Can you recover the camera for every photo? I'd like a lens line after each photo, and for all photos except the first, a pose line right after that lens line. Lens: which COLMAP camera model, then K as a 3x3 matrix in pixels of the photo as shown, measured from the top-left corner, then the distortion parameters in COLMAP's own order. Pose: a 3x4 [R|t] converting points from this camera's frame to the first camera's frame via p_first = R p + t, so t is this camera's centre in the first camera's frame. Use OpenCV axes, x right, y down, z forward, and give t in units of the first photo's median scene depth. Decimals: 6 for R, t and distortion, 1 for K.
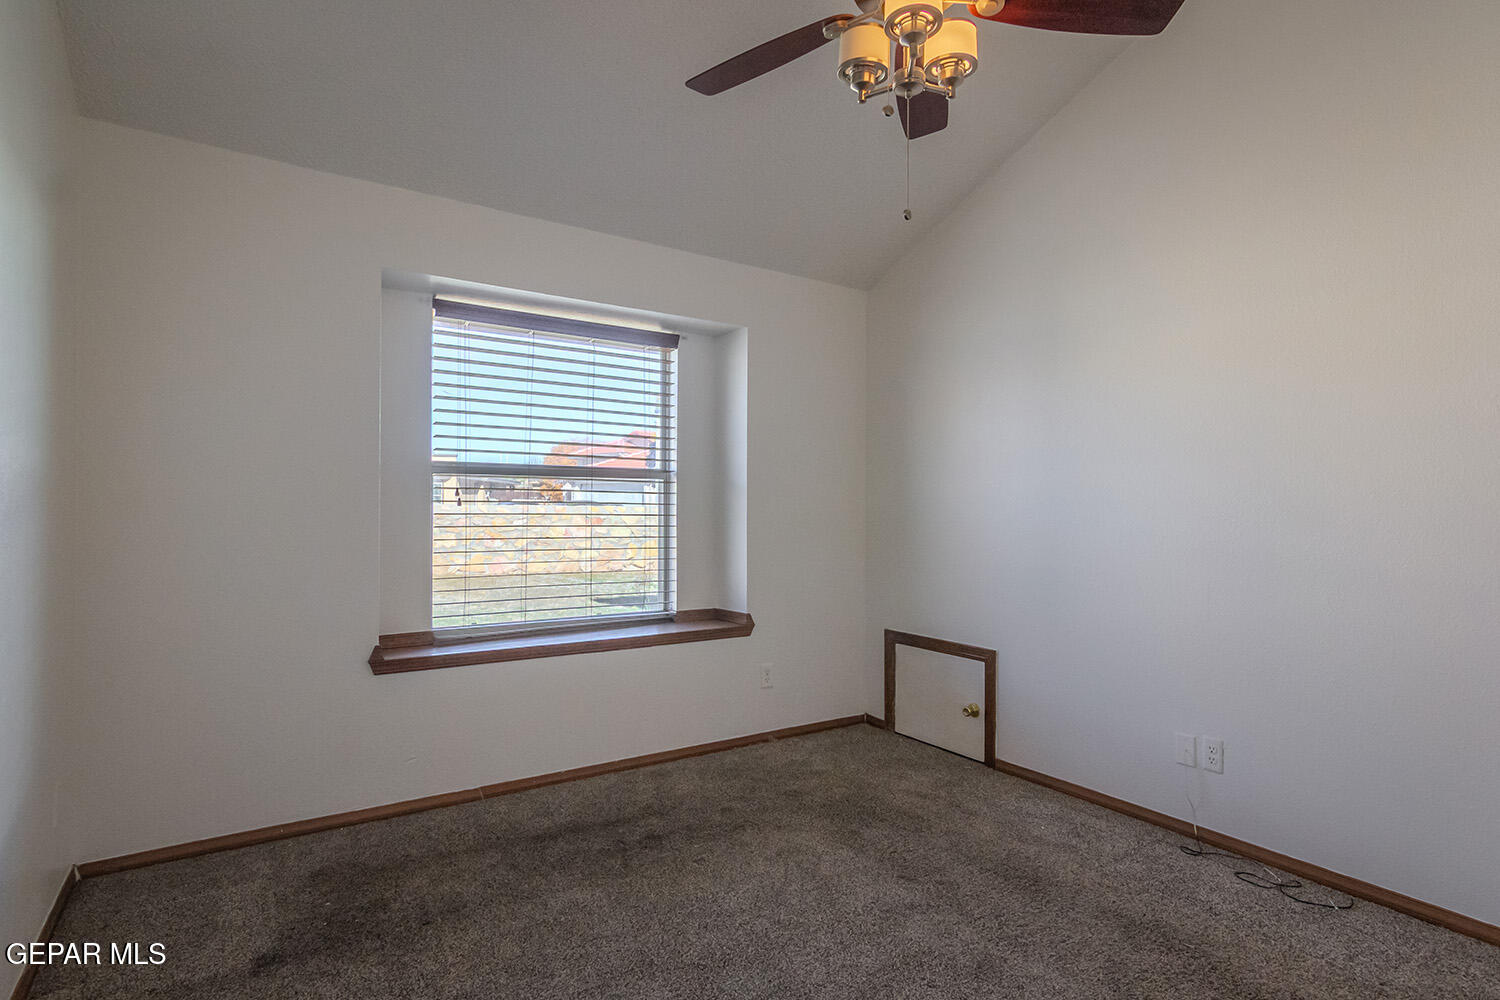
lens RADIAL K [[769.7, 0, 758.8], [0, 769.7, 508.1], [0, 0, 1]] dist [-0.002243, 0.003250]
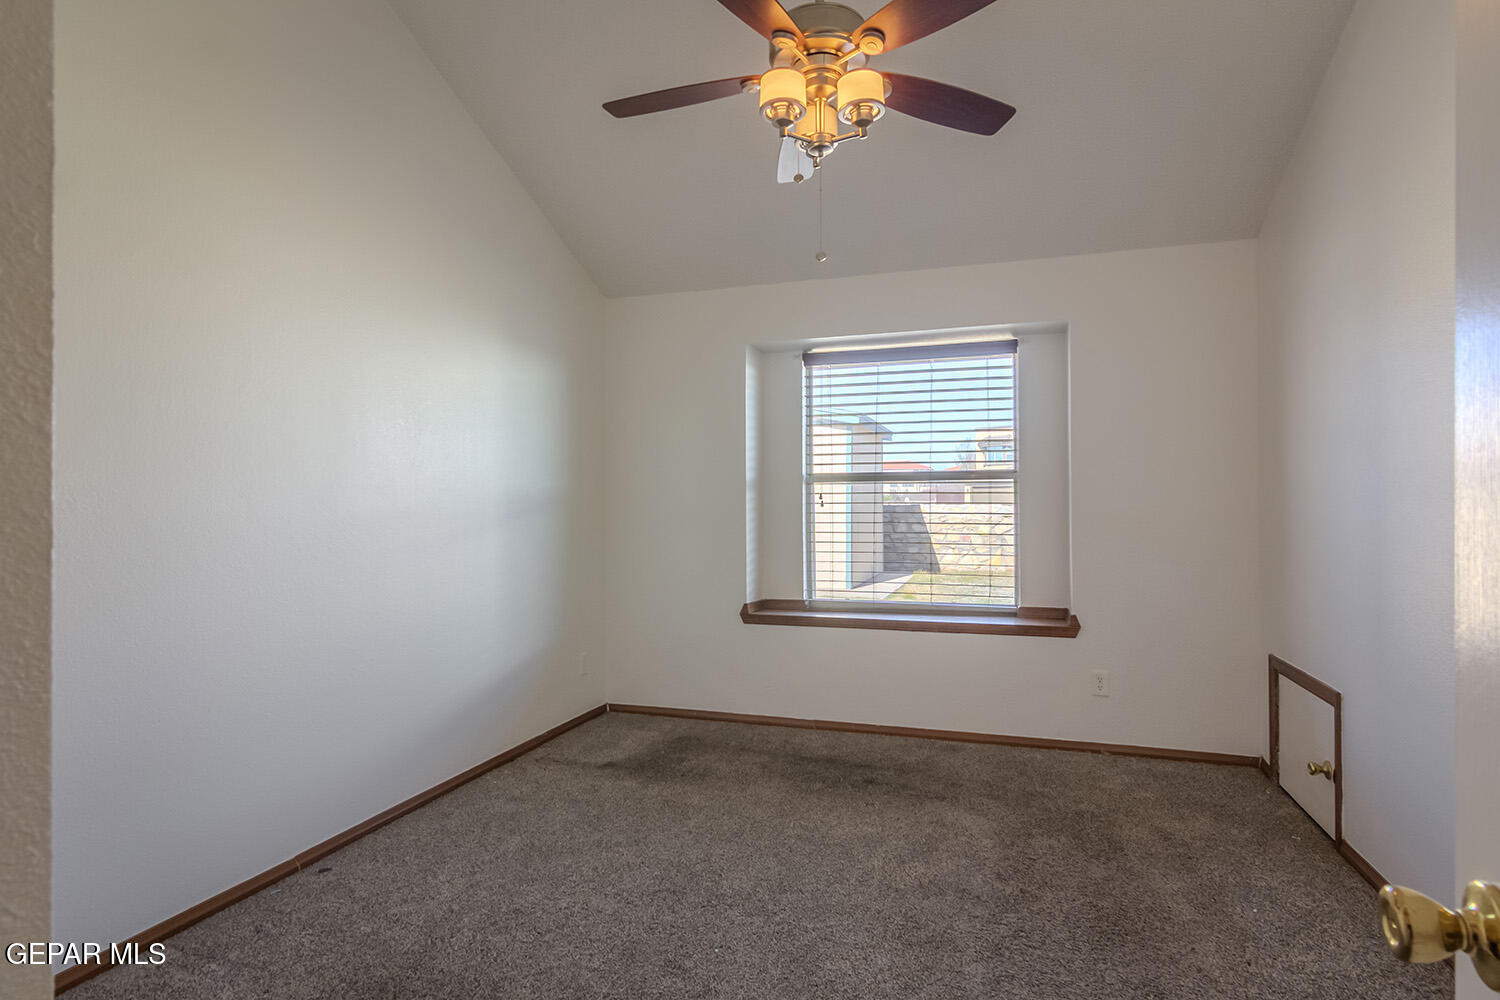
lens RADIAL K [[751.5, 0, 750.0], [0, 751.5, 500.0], [0, 0, 1]] dist [-0.000612, -0.000137]
pose [[0.624130, -0.018222, -0.781108, 0.528423], [0.003542, 0.999784, -0.020493, 0.011880], [0.781313, 0.010023, 0.624059, 0.099945]]
